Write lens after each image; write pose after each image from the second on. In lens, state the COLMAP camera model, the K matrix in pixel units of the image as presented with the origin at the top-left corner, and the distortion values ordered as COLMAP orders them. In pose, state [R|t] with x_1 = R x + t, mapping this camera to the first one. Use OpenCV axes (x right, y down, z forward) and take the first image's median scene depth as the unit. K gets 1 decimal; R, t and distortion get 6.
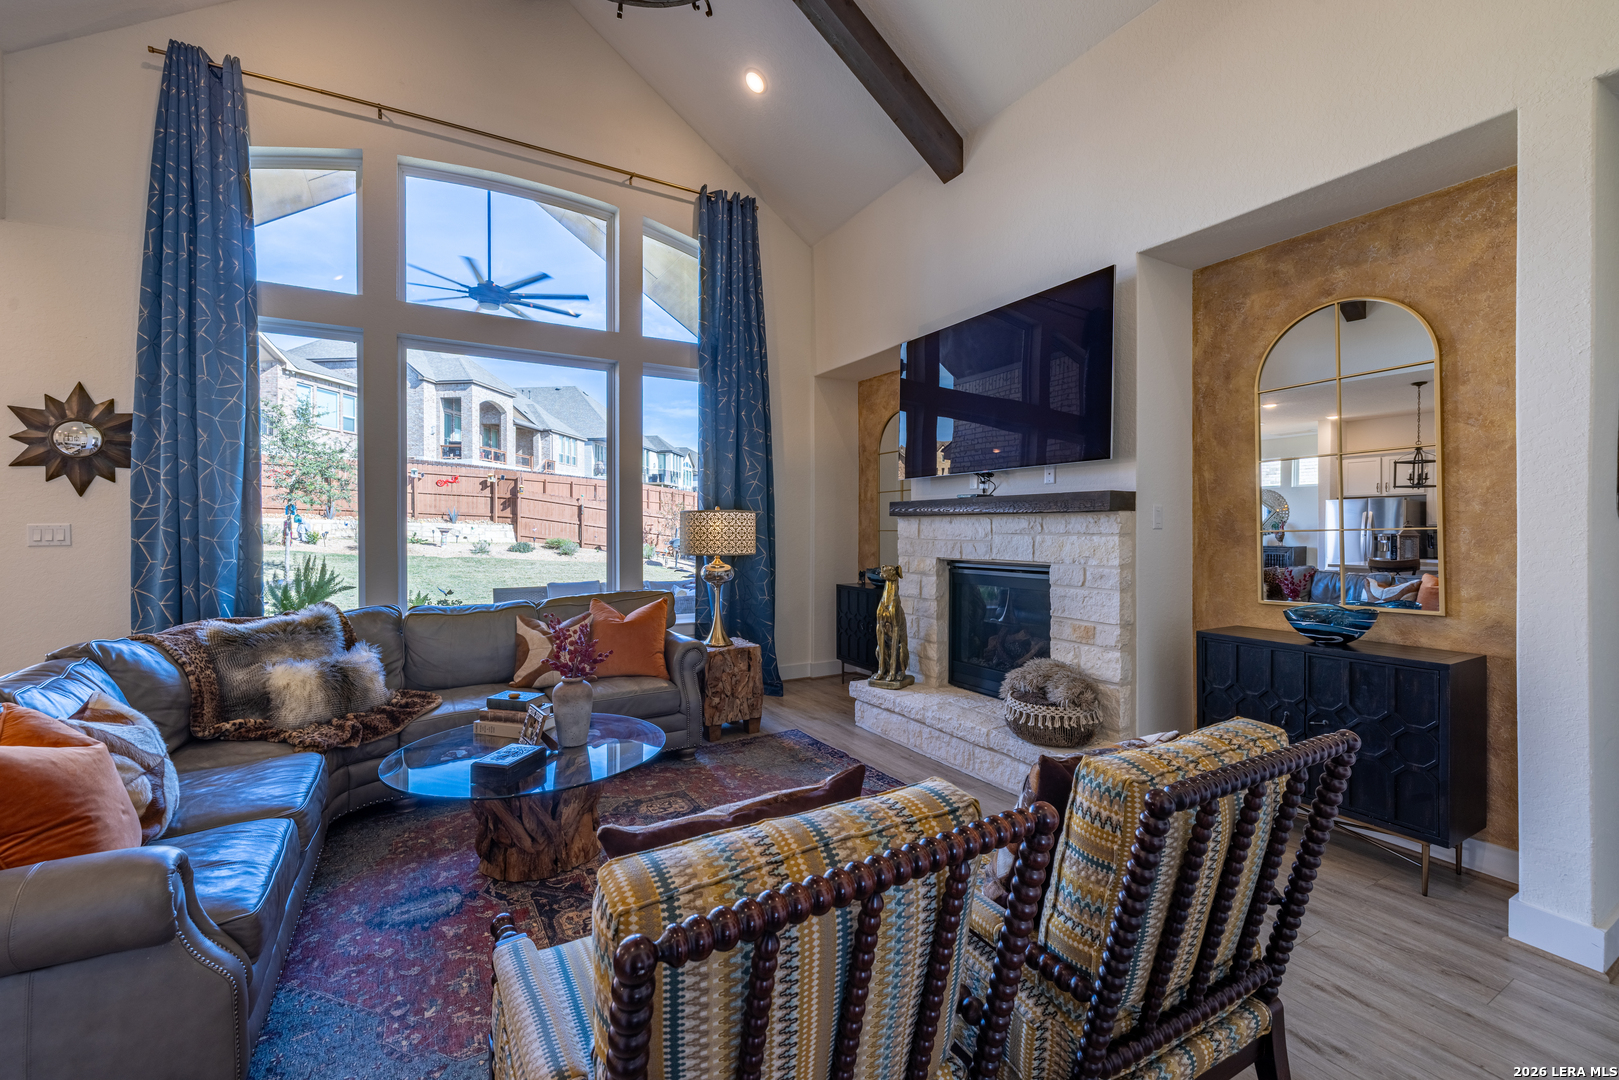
lens RADIAL K [[698.8, 0, 804.2], [0, 698.8, 529.1], [0, 0, 1]] dist [0.000332, 0.000183]
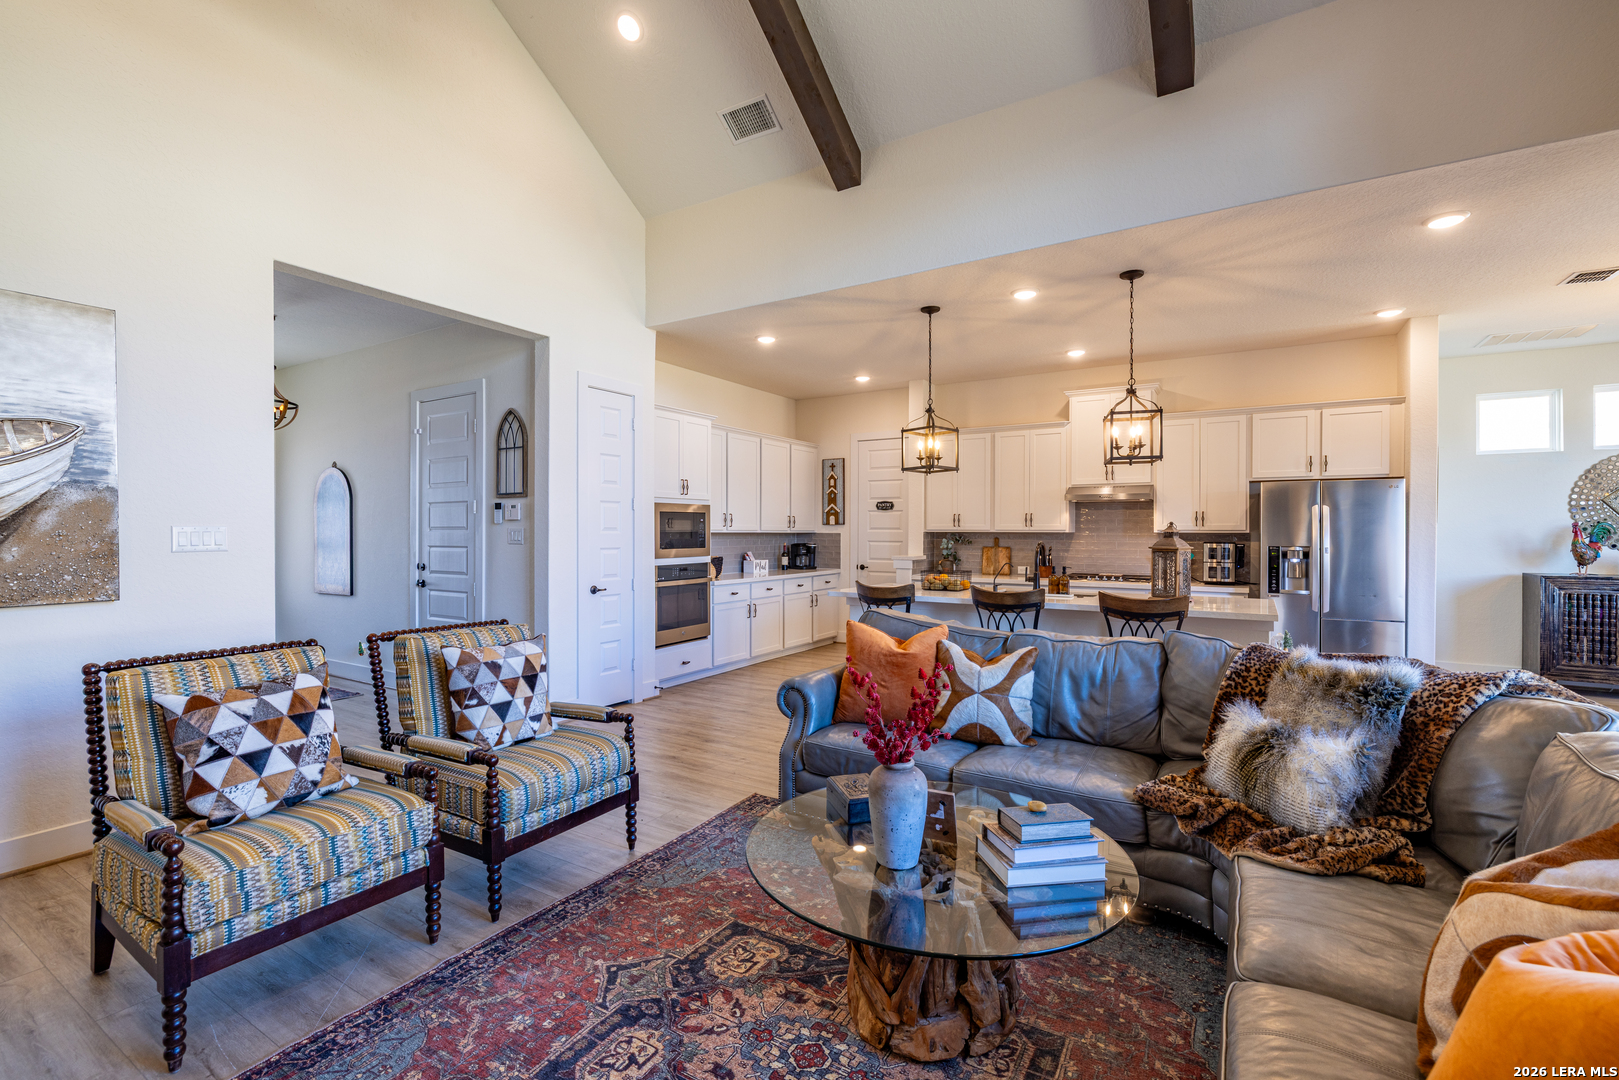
lens RADIAL K [[696.0, 0, 805.8], [0, 696.0, 533.8], [0, 0, 1]] dist [0.007358, 0.000160]
pose [[-0.877077, 0.001664, -0.480347, 0.043449], [-0.001333, 0.999982, 0.005900, -0.003494], [0.480348, 0.005815, -0.877059, 1.139983]]
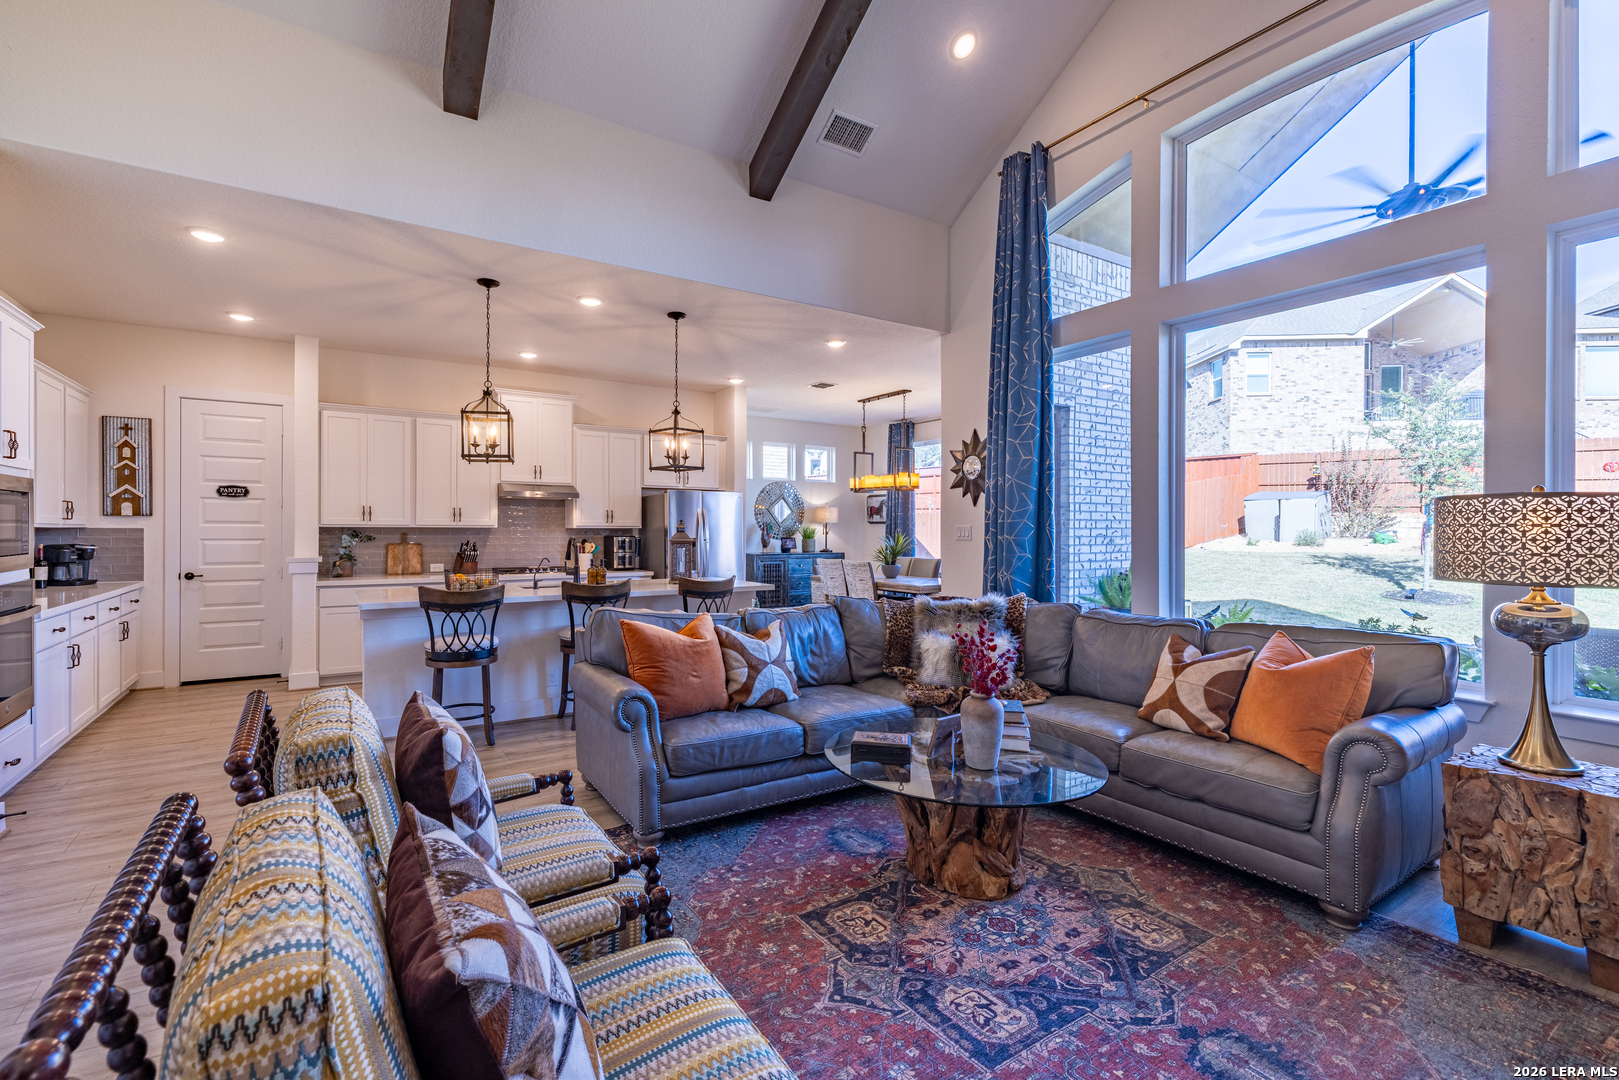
lens RADIAL K [[698.8, 0, 743.1], [0, 698.8, 531.1], [0, 0, 1]] dist [0.000332, 0.000183]
pose [[0.007285, 0.005343, -0.999959, 0.424453], [-0.005143, 0.999973, 0.005306, -0.000891], [0.999960, 0.005104, 0.007312, 0.507903]]
